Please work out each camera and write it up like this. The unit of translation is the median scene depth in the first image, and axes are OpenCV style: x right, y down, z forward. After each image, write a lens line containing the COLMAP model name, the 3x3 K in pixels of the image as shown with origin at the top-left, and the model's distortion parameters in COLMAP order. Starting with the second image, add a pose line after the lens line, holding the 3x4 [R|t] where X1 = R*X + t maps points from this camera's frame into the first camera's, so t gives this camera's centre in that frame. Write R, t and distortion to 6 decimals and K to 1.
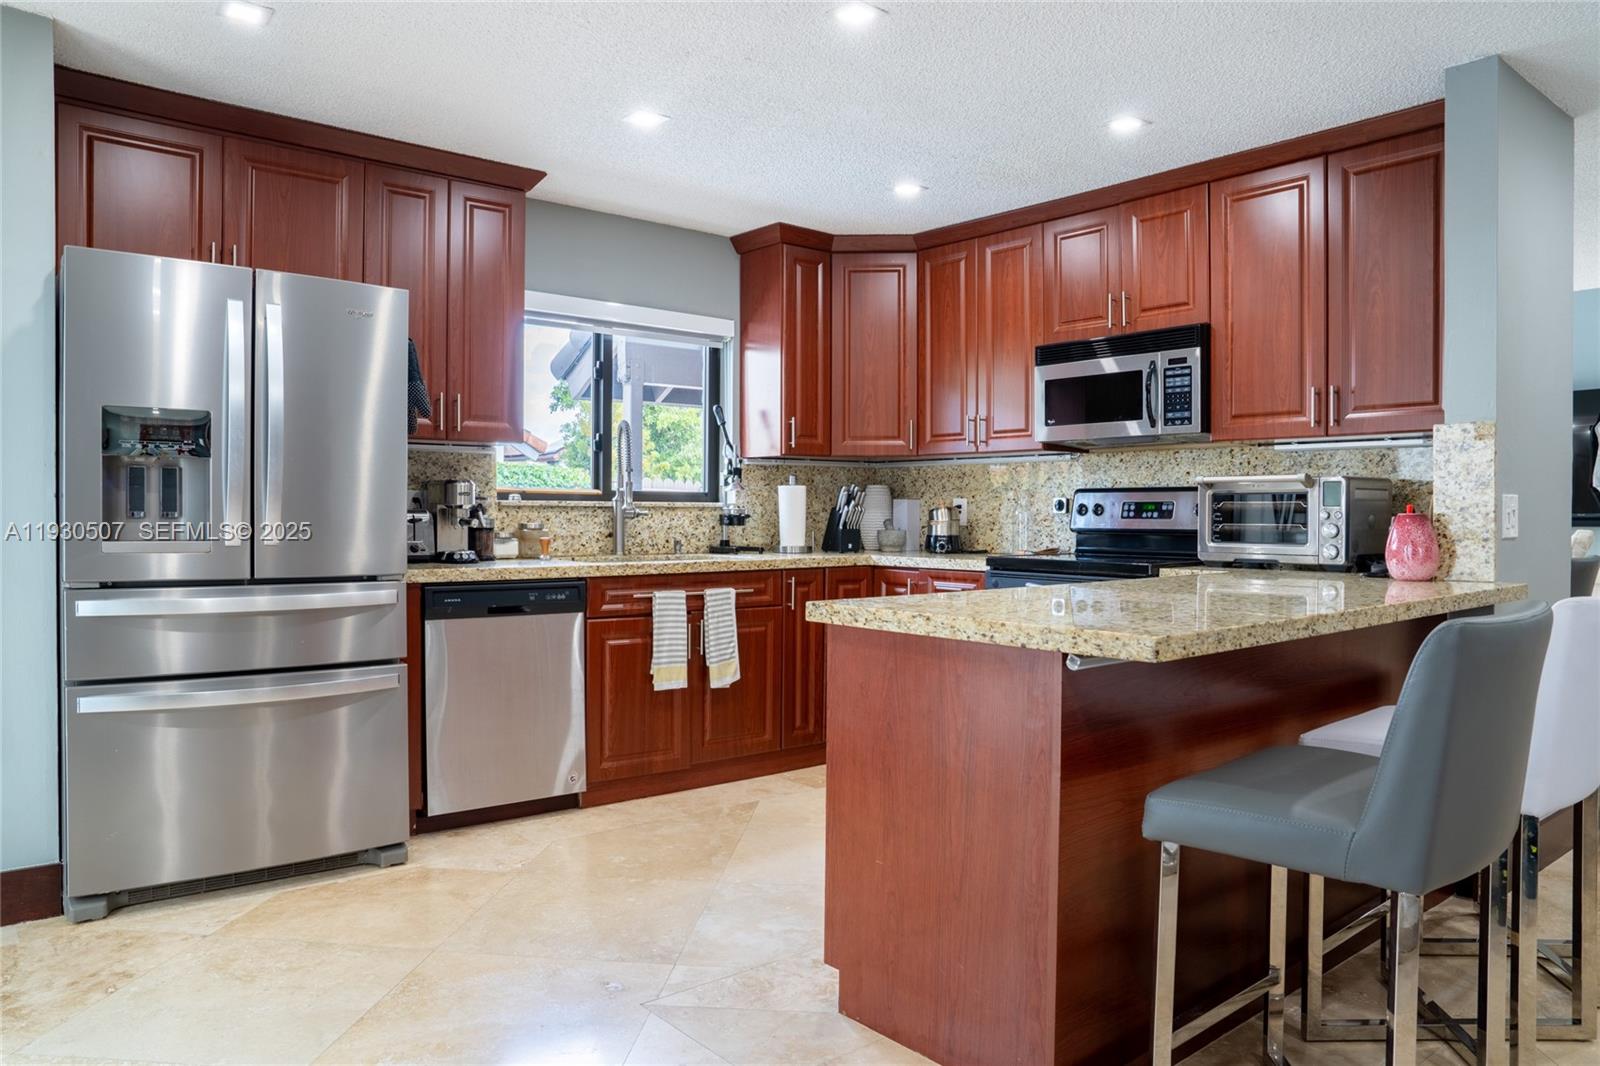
lens RADIAL K [[1102.0, 0, 800.0], [0, 1102.0, 533.0], [0, 0, 1]] dist [-0.122185, 0.097112]
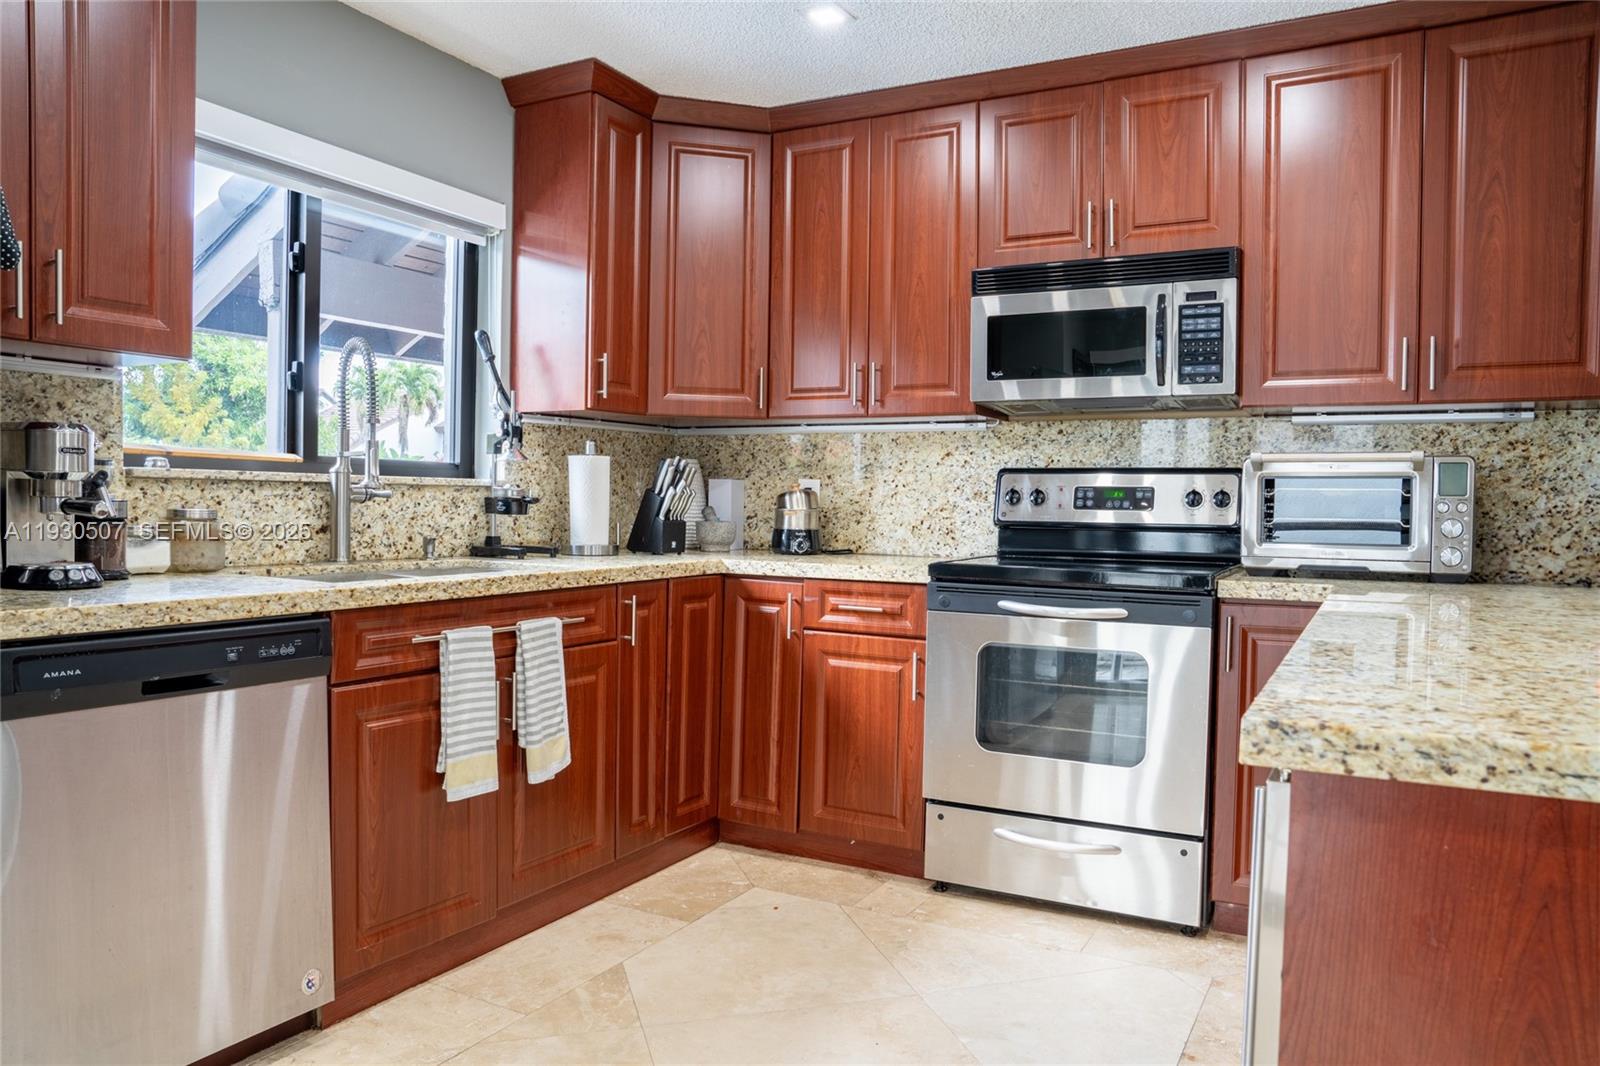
lens RADIAL K [[1102.0, 0, 800.0], [0, 1102.0, 533.0], [0, 0, 1]] dist [-0.122185, 0.097112]
pose [[0.929651, -0.000044, 0.368442, -0.156321], [-0.004680, 0.999918, 0.011928, -0.004751], [-0.368412, -0.012813, 0.929574, 0.372974]]
